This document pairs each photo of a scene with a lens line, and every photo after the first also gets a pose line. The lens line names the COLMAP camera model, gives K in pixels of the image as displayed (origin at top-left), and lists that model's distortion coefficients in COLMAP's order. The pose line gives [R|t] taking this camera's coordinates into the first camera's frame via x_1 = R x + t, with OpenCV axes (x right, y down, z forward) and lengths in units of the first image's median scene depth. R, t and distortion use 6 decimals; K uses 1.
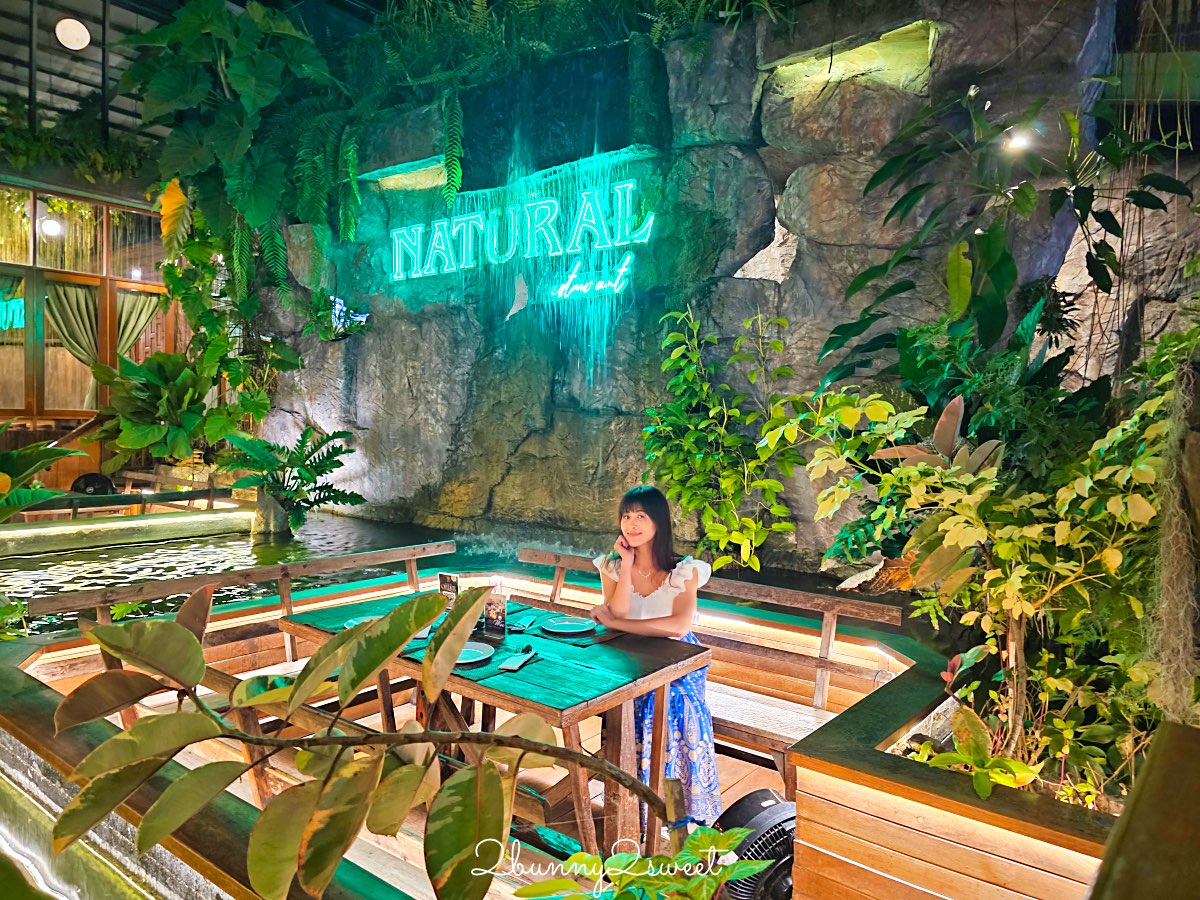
lens RADIAL K [[806.6, 0, 614.3], [0, 806.6, 447.5], [0, 0, 1]] dist [0.072292, -0.070338]
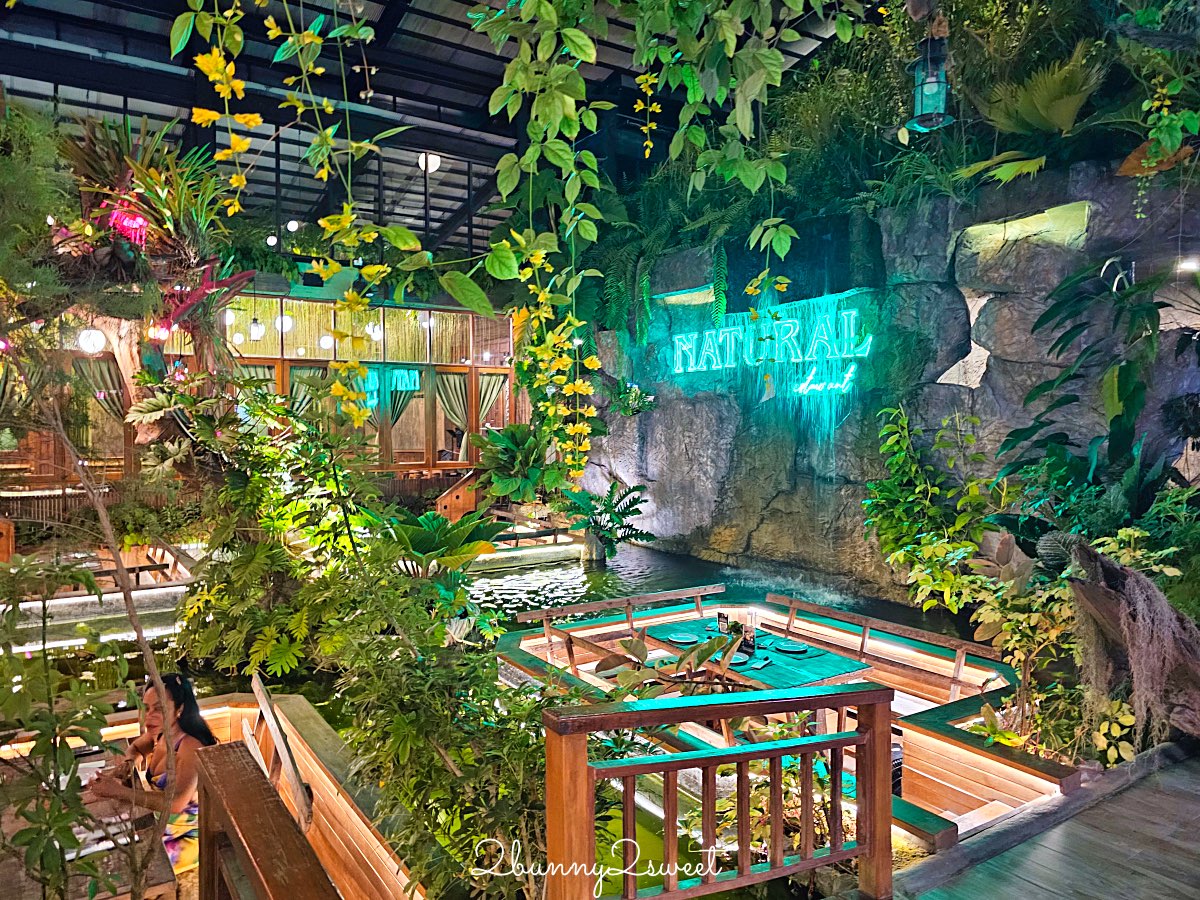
lens RADIAL K [[821.5, 0, 600.0], [0, 821.5, 450.0], [0, 0, 1]] dist [0.053199, -0.084040]
pose [[0.944608, -0.007633, -0.328111, 0.069301], [0.008282, 0.999966, 0.000580, -0.104019], [0.328096, -0.003266, 0.944639, -0.406110]]
